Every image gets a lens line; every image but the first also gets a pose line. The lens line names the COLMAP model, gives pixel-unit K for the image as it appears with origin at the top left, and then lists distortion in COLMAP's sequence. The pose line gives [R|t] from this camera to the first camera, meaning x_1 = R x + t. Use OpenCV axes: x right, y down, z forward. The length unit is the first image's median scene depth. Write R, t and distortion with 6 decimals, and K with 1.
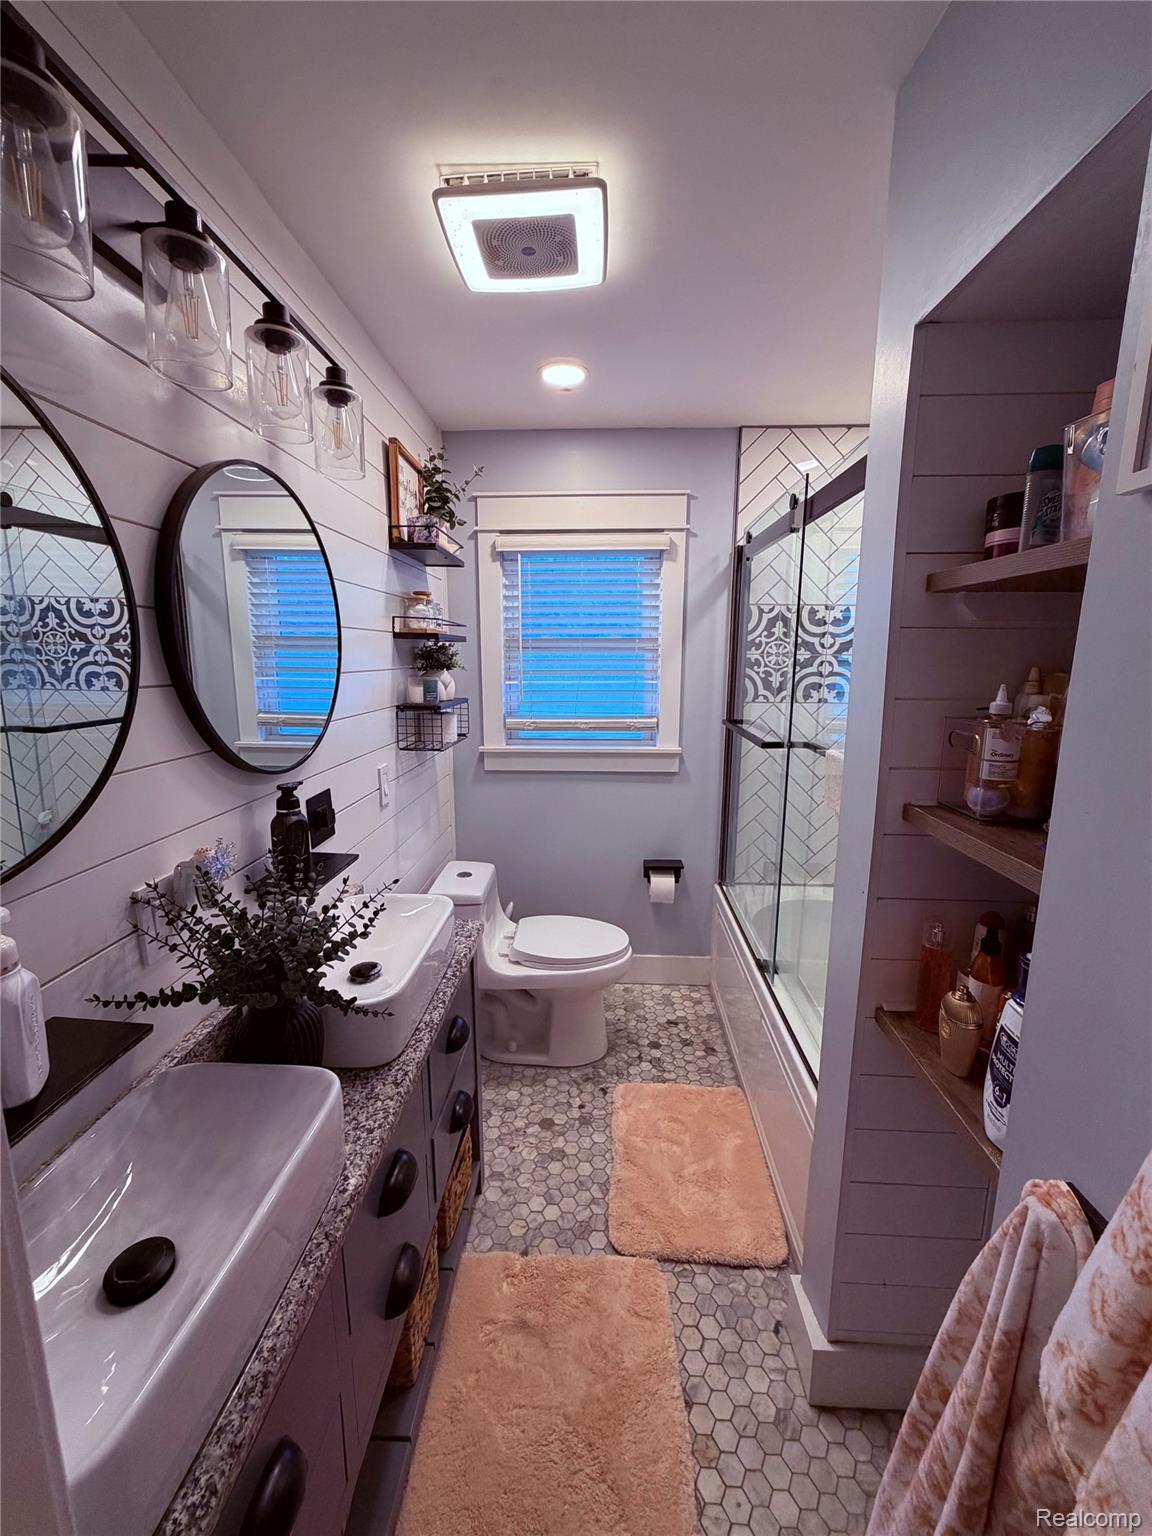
lens RADIAL K [[612.0, 0, 576.2], [0, 612.0, 764.8], [0, 0, 1]] dist [-0.000914, 0.000436]
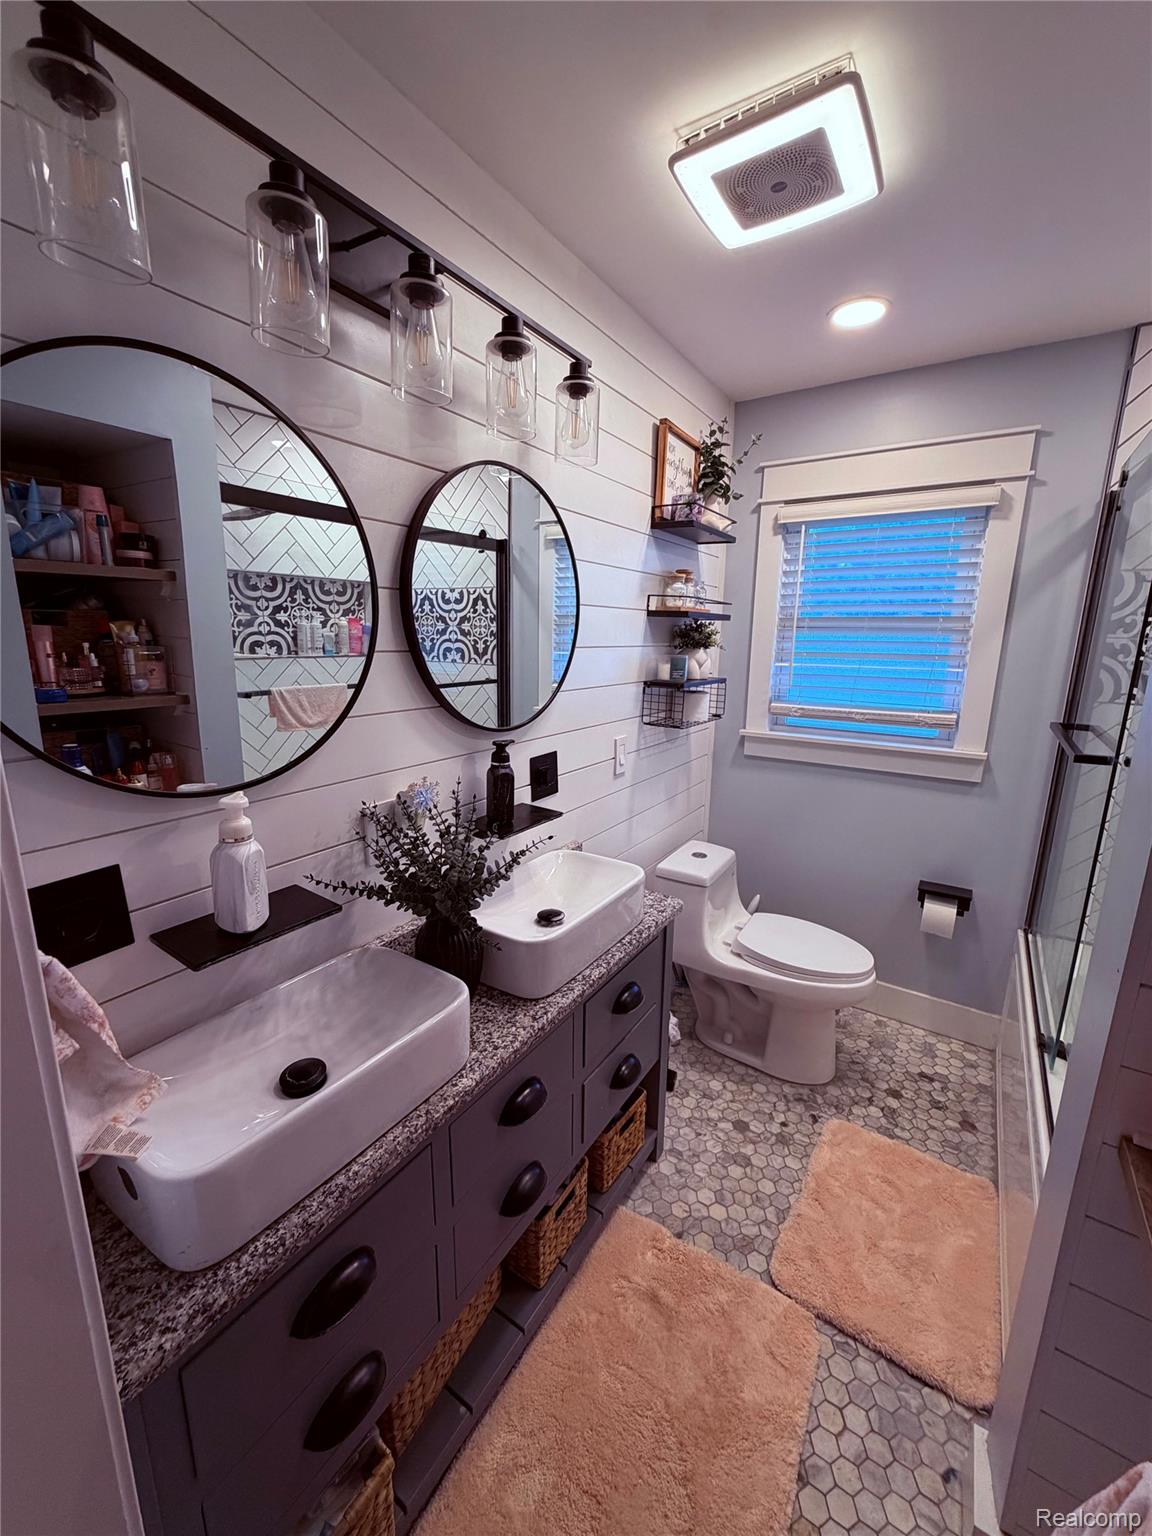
lens RADIAL K [[612.0, 0, 576.2], [0, 612.0, 764.8], [0, 0, 1]] dist [-0.000914, 0.000436]
pose [[0.862076, 0.118146, -0.492815, 0.136757], [-0.103938, 0.992992, 0.056239, -0.002178], [0.496006, 0.002740, 0.868315, 0.038649]]
